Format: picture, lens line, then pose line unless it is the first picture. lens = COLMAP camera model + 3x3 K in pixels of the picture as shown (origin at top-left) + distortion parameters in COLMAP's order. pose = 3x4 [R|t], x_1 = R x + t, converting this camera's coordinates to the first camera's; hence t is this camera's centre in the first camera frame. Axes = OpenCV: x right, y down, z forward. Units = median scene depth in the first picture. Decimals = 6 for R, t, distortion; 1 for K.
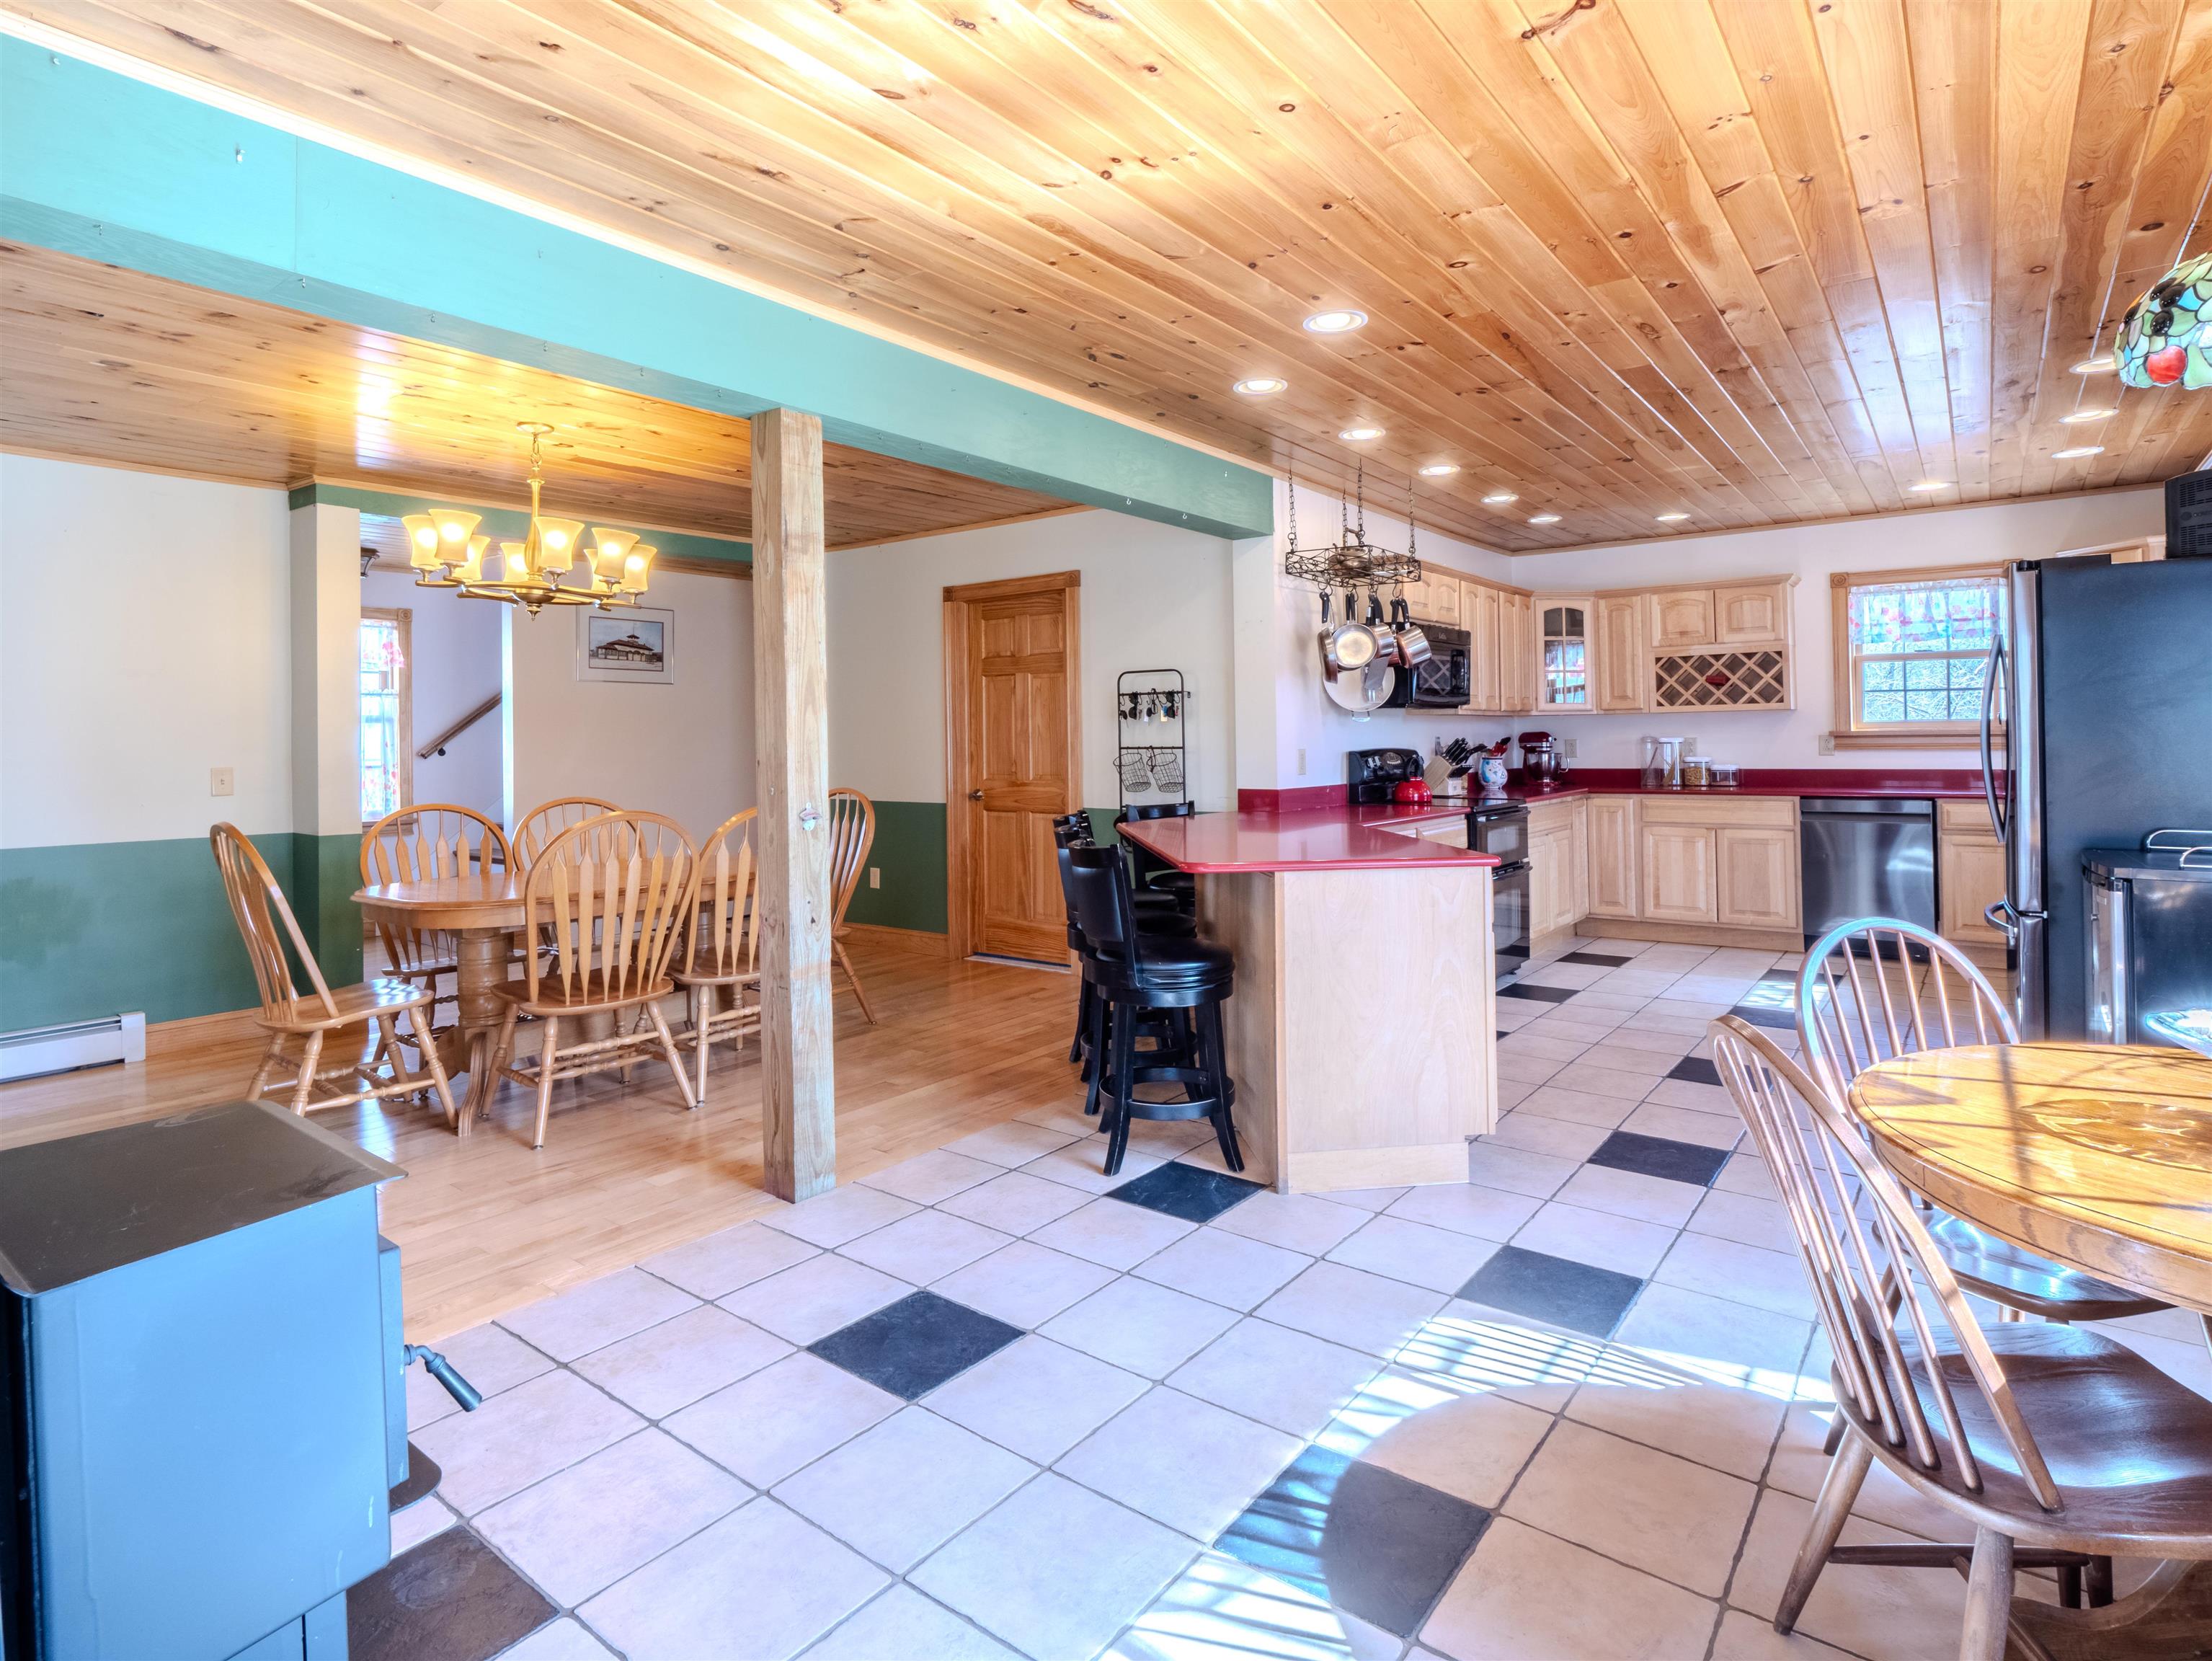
lens RADIAL K [[1178.2, 0, 1106.0], [0, 1178.2, 830.5], [0, 0, 1]] dist [-0.000685, -0.000107]
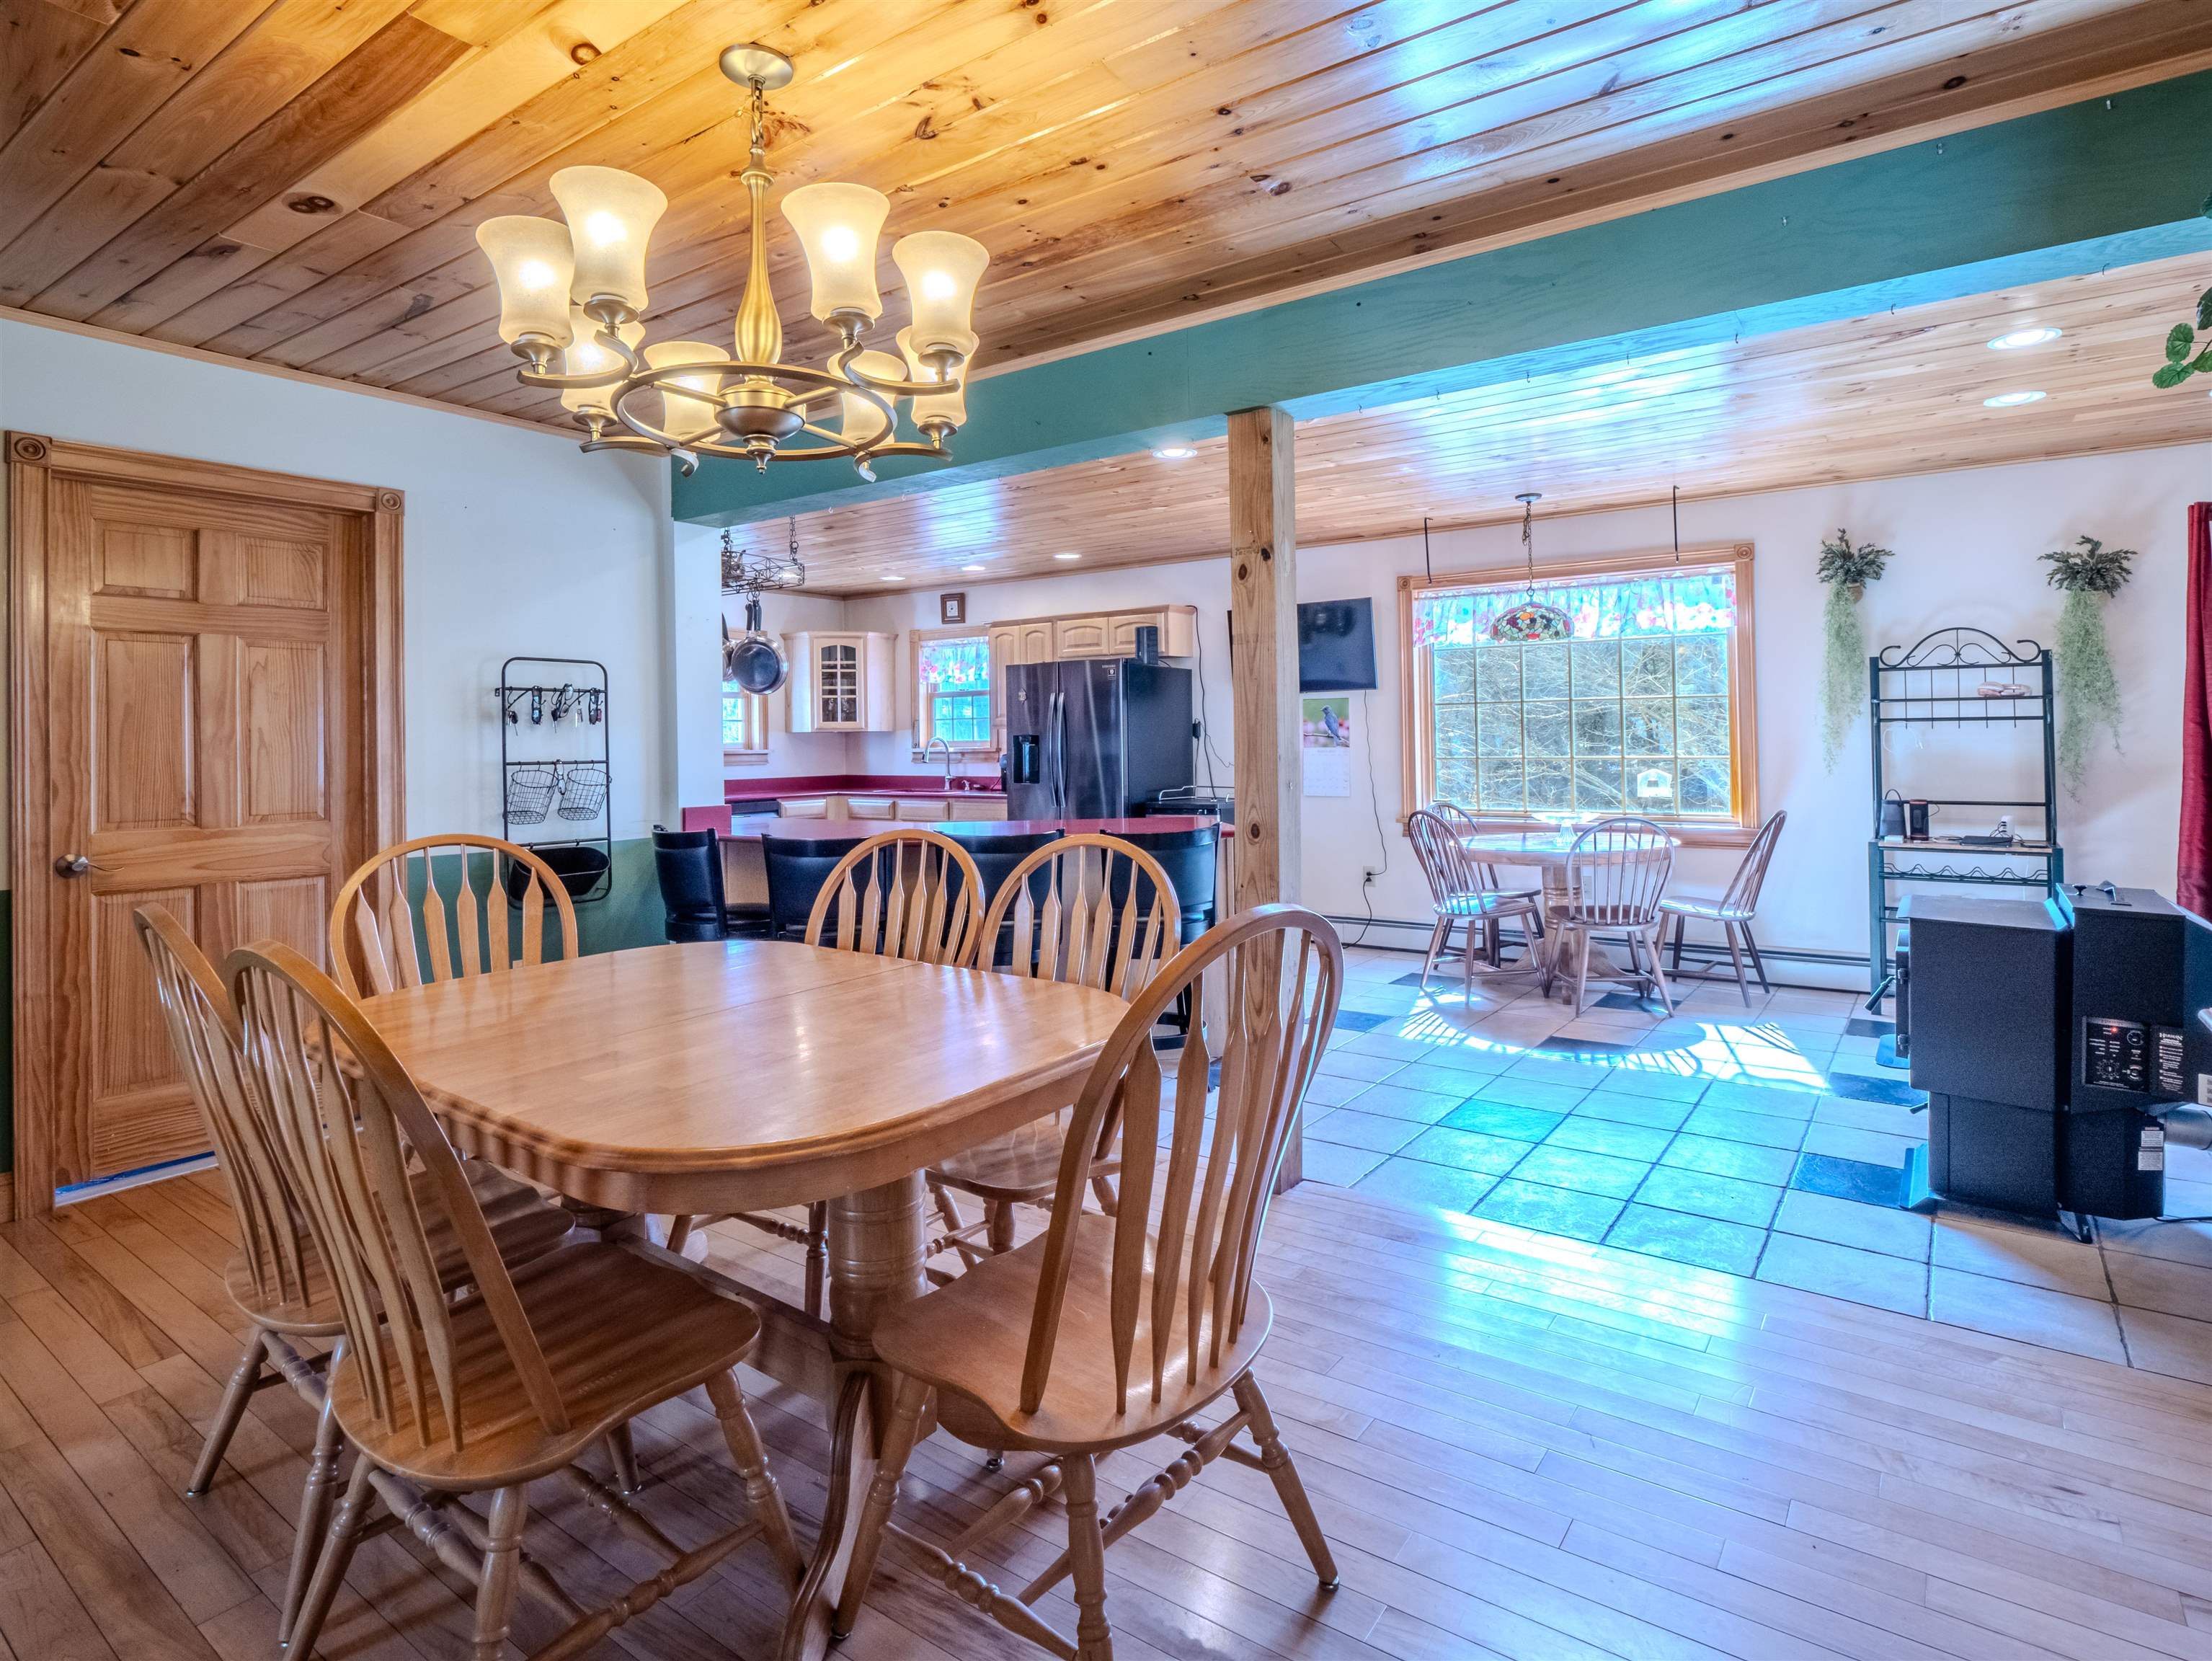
lens RADIAL K [[1178.2, 0, 1106.0], [0, 1178.2, 830.5], [0, 0, 1]] dist [-0.000685, -0.000107]
pose [[-0.032687, -0.060733, 0.997619, -0.716197], [0.094667, 0.993476, 0.063582, -0.041502], [-0.994972, 0.096520, -0.026725, 0.672739]]
